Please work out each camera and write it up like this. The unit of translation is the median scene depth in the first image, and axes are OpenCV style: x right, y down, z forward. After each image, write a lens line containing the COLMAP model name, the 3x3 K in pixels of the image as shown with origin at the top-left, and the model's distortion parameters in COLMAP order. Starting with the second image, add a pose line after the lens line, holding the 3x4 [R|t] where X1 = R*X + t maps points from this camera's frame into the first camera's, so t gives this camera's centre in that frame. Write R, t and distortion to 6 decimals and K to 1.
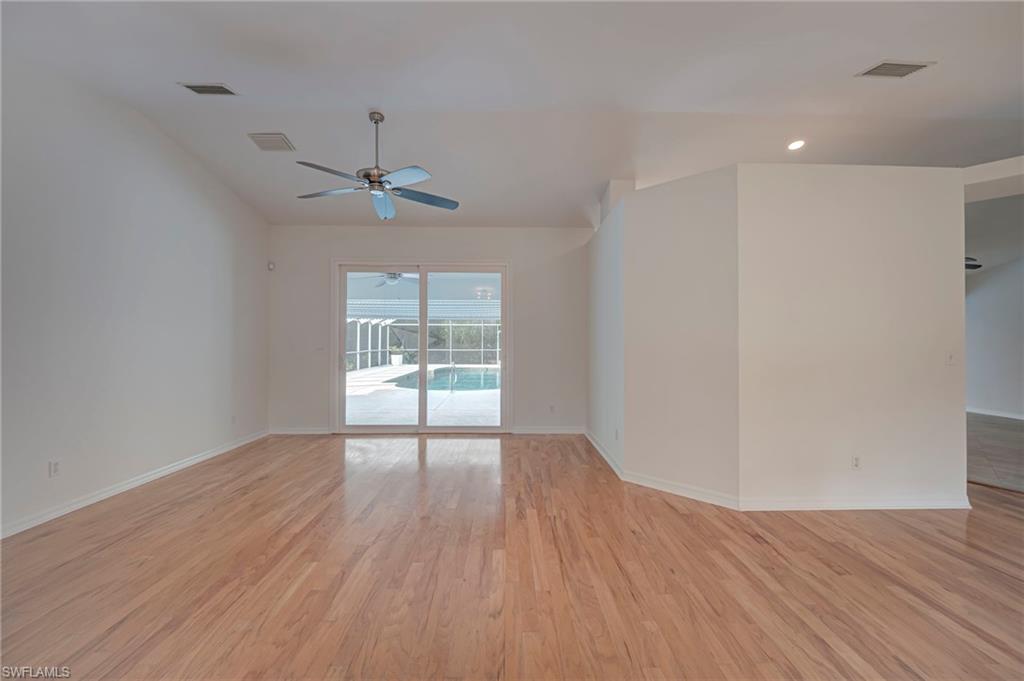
lens RADIAL K [[422.0, 0, 513.4], [0, 422.0, 338.3], [0, 0, 1]] dist [0.001657, -0.007946]
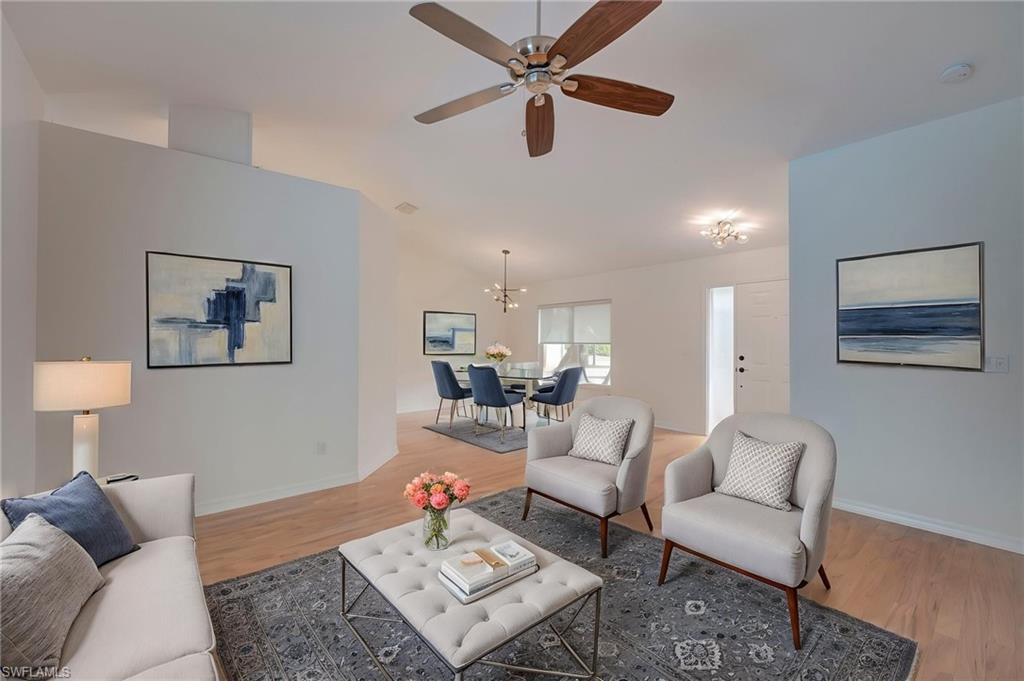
lens RADIAL K [[417.3, 0, 513.1], [0, 417.3, 338.5], [0, 0, 1]] dist [0.020692, -0.019587]
pose [[-0.634639, -0.000661, 0.772809, -0.886415], [-0.009754, 0.999927, -0.007156, 0.004736], [-0.772748, -0.012080, -0.634599, 1.645498]]
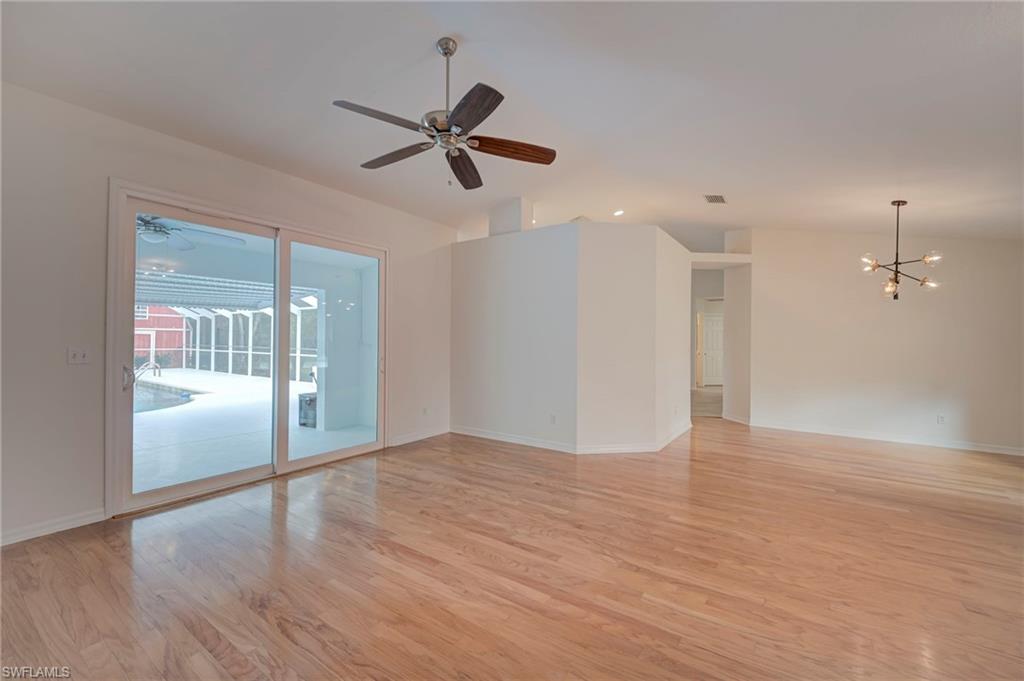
lens RADIAL K [[417.3, 0, 513.1], [0, 417.3, 338.5], [0, 0, 1]] dist [0.020692, -0.019587]
pose [[0.579140, 0.005215, 0.815212, -1.027034], [-0.013336, 0.999906, 0.003078, -0.003414], [-0.815119, -0.012654, 0.579155, 0.548941]]
